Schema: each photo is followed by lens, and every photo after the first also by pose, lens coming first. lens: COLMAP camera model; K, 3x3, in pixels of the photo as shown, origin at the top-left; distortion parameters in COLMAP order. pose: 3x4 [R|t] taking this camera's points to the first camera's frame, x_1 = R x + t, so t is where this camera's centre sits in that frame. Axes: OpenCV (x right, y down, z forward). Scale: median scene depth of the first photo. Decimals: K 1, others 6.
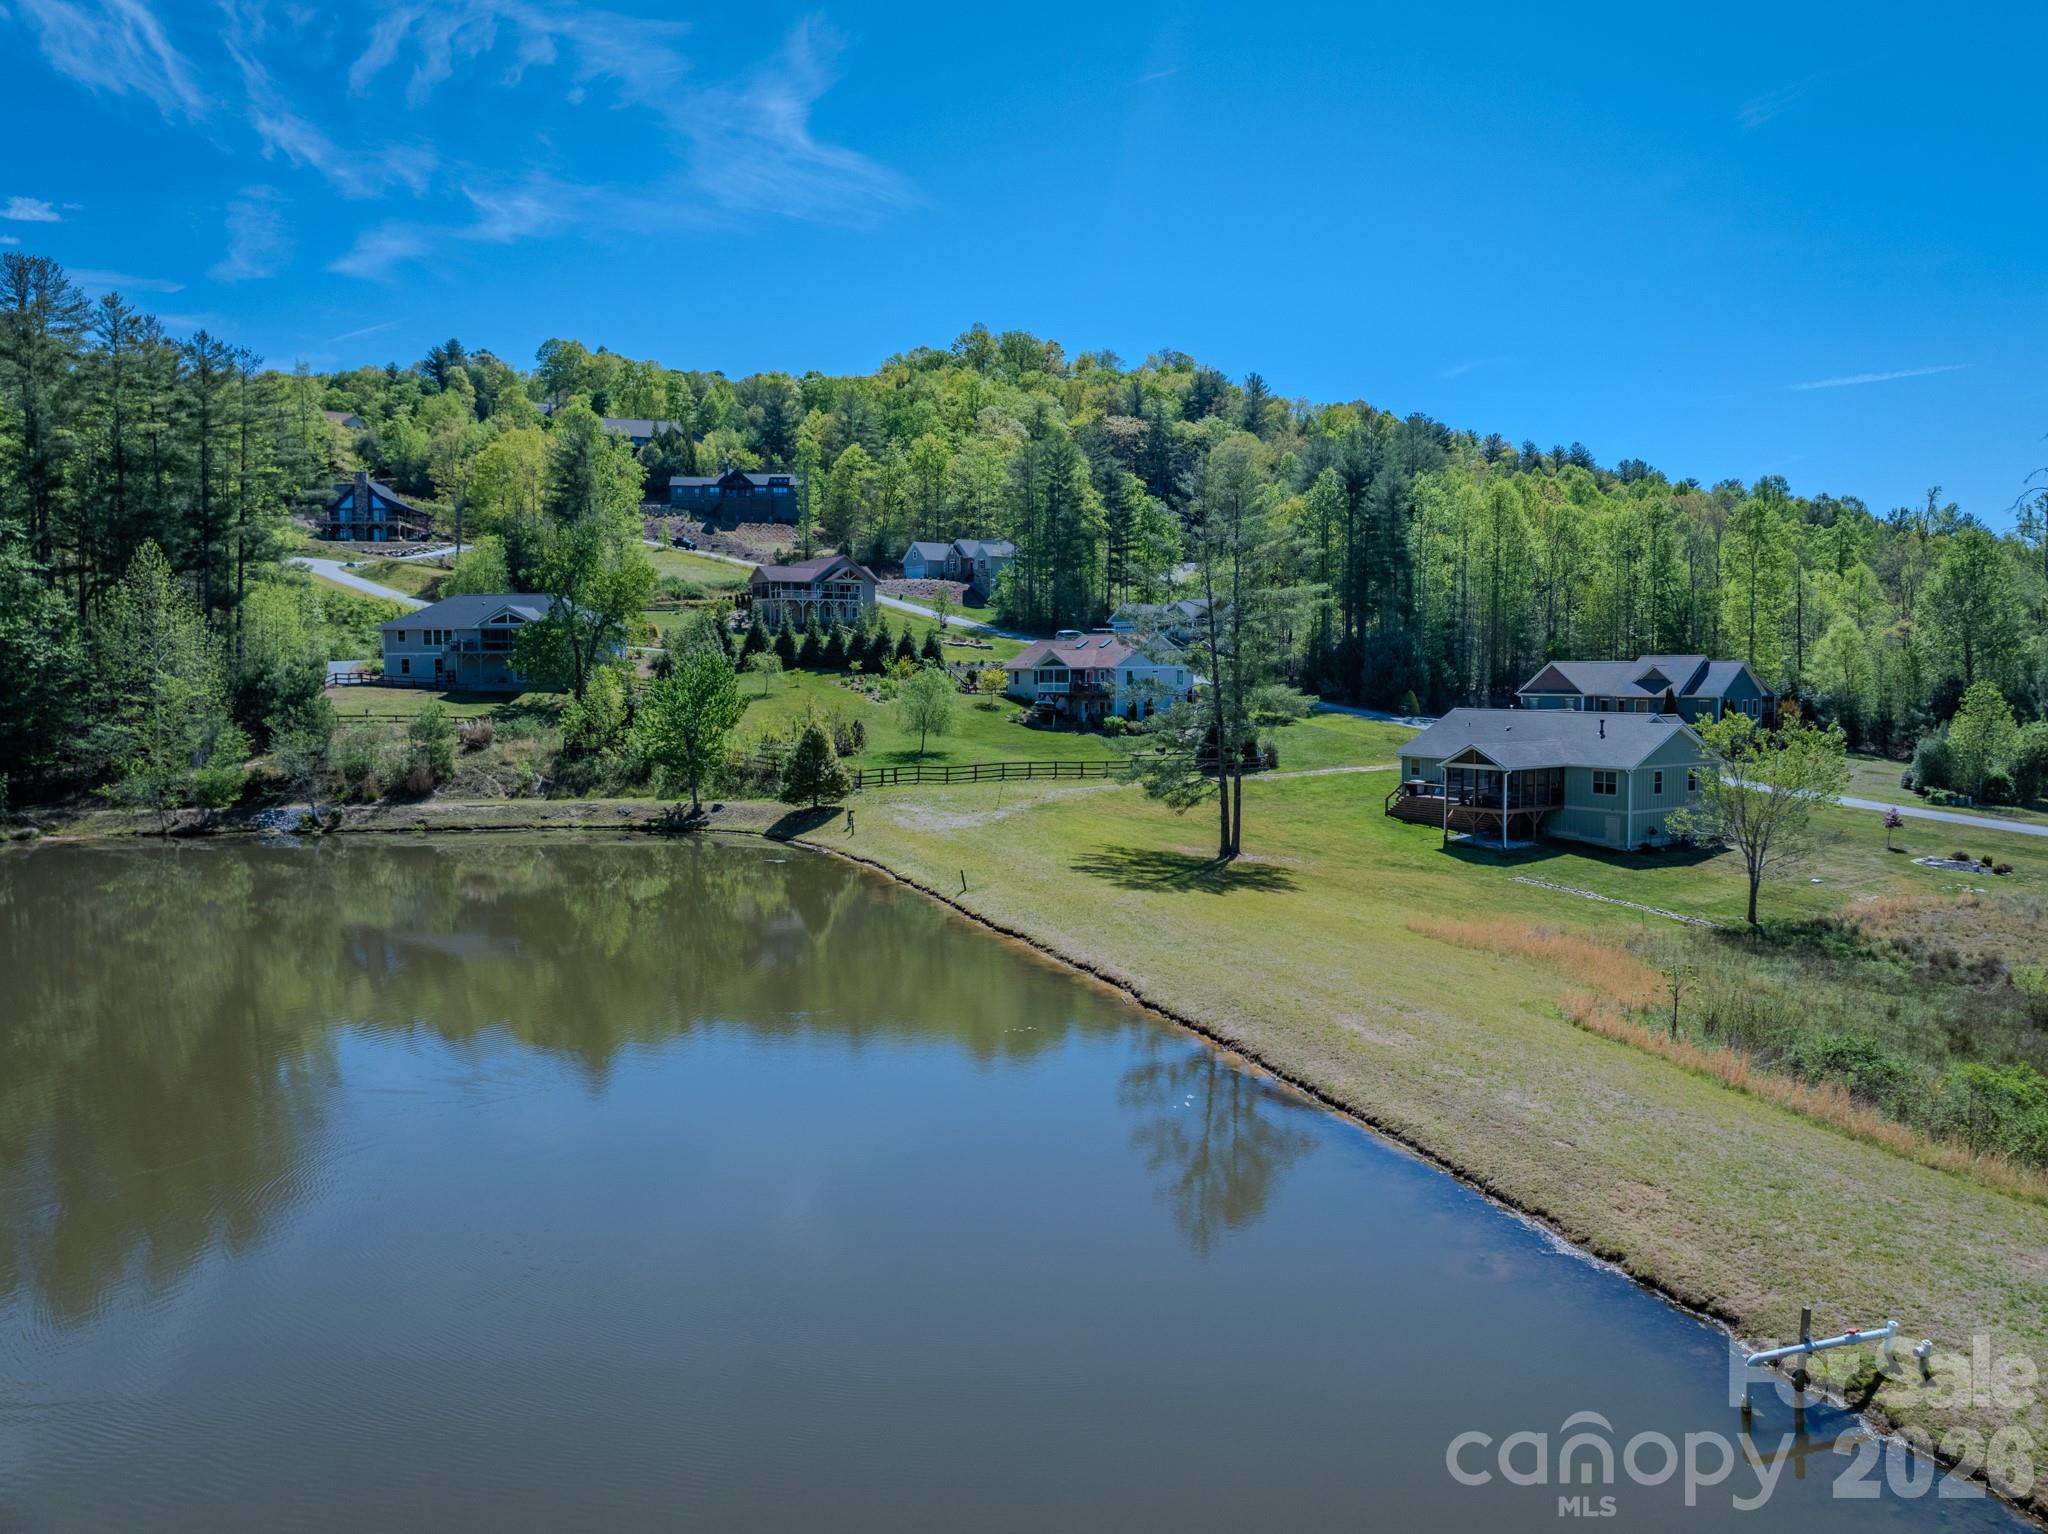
lens RADIAL K [[1455.0, 0, 1028.2], [0, 1455.0, 761.6], [0, 0, 1]] dist [-0.056179, 0.024988]
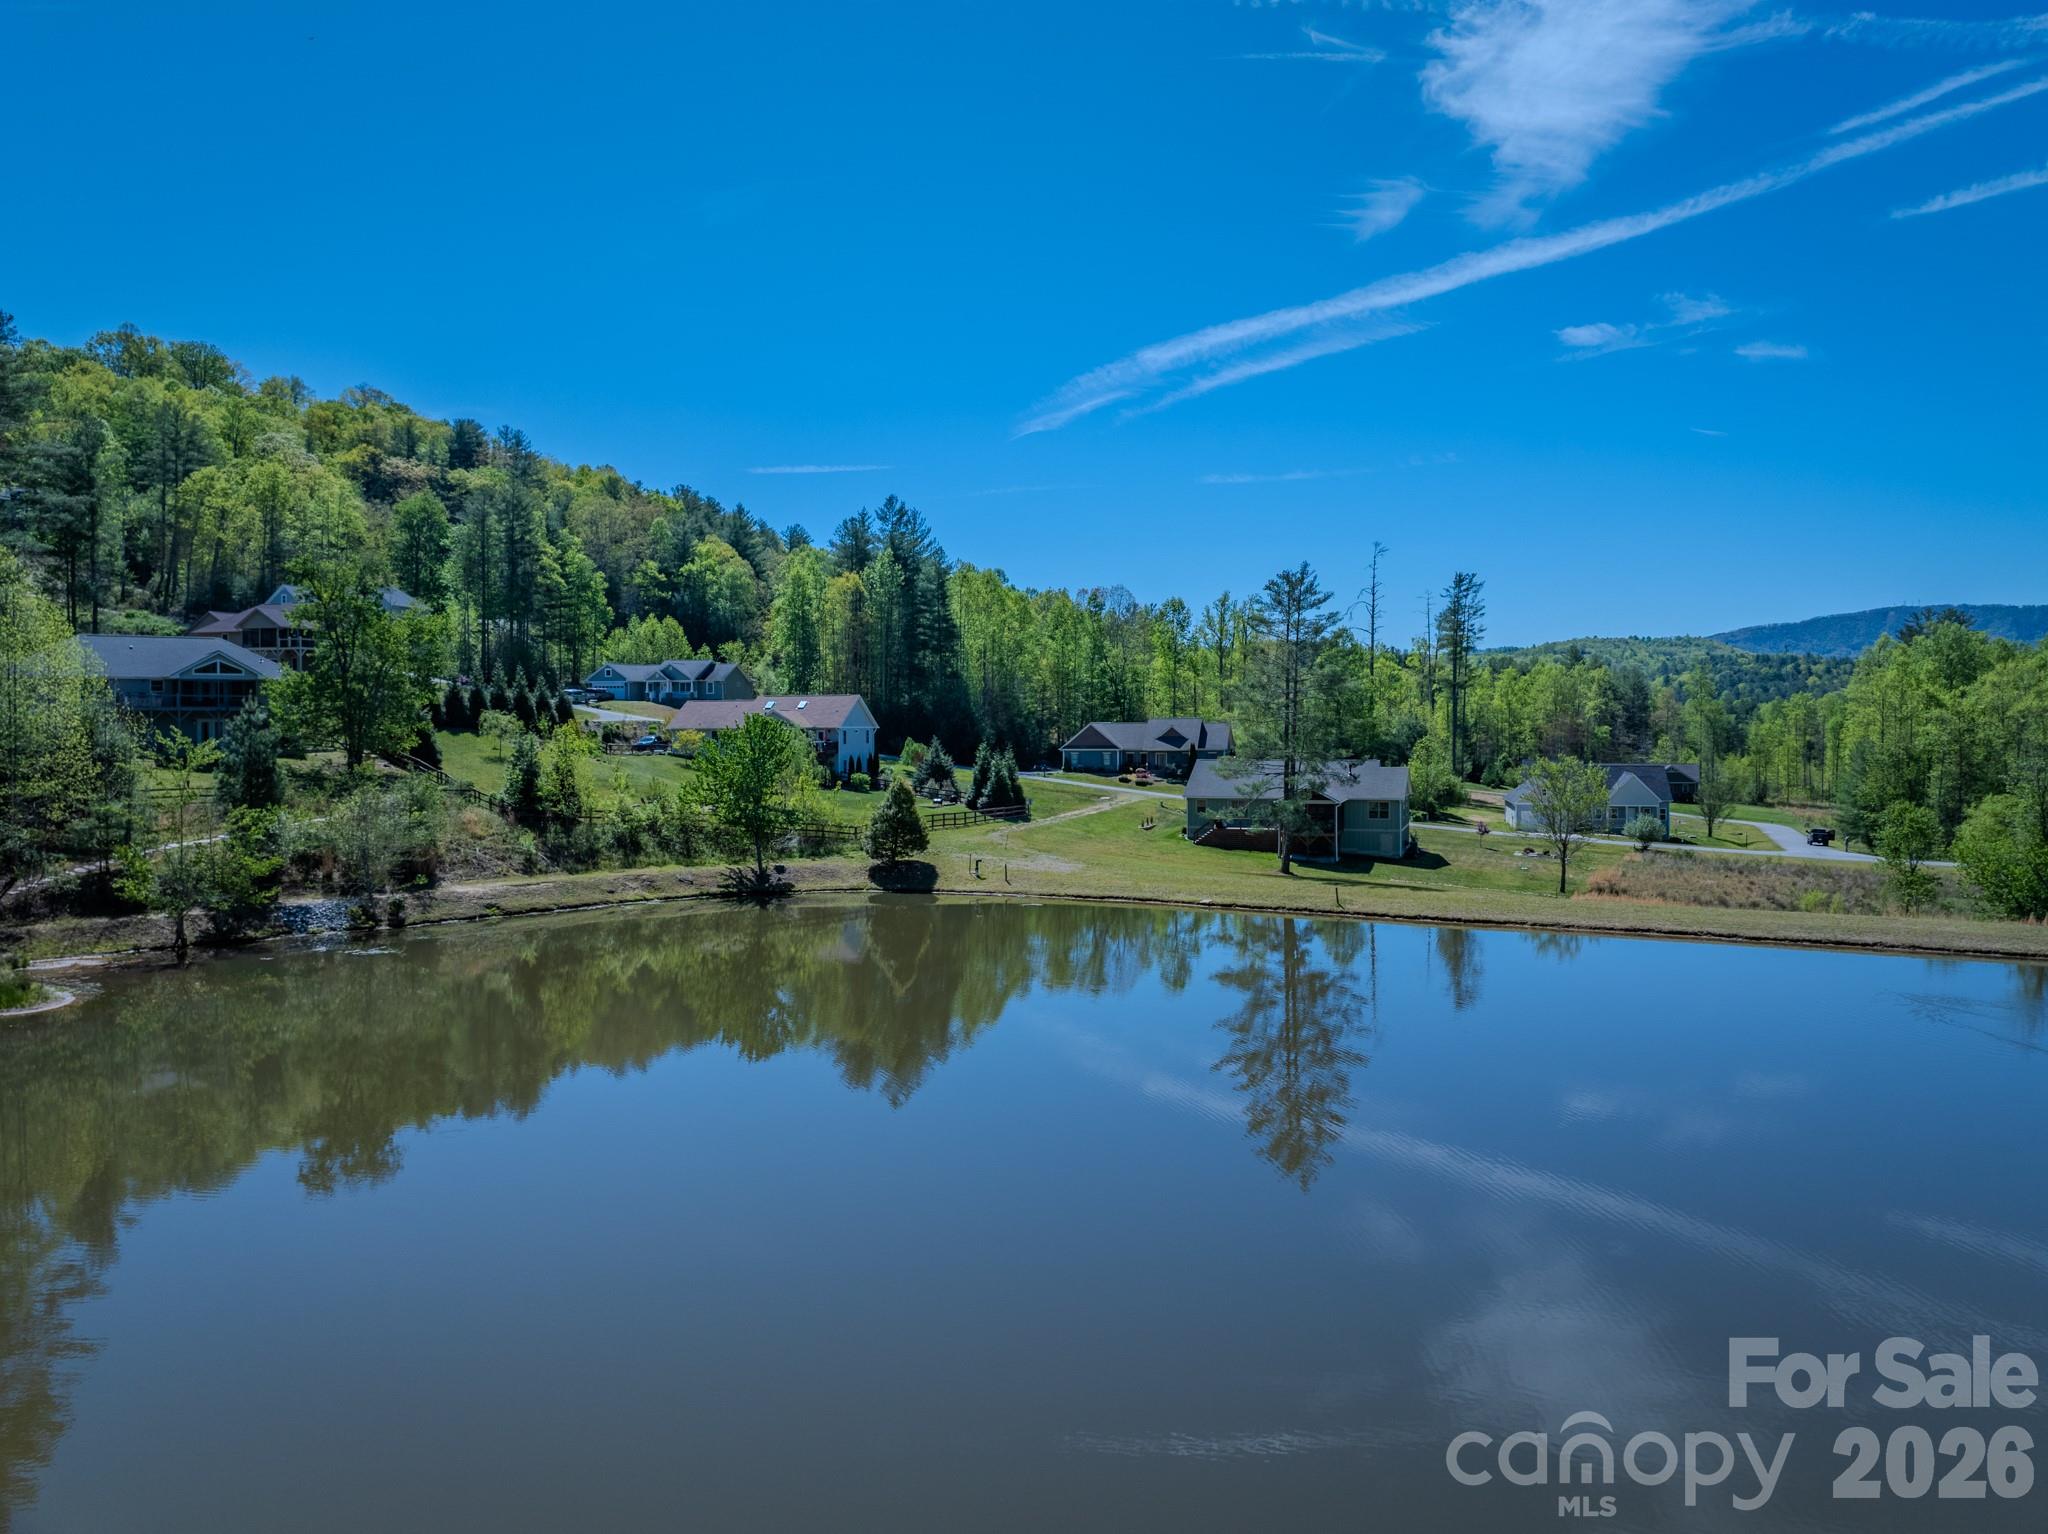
lens RADIAL K [[1455.0, 0, 1028.2], [0, 1455.0, 761.6], [0, 0, 1]] dist [-0.056179, 0.024988]
pose [[0.748495, -0.014739, 0.662976, -0.556840], [0.036860, 0.999132, -0.019403, -0.012721], [-0.662115, 0.038960, 0.748389, 0.084975]]
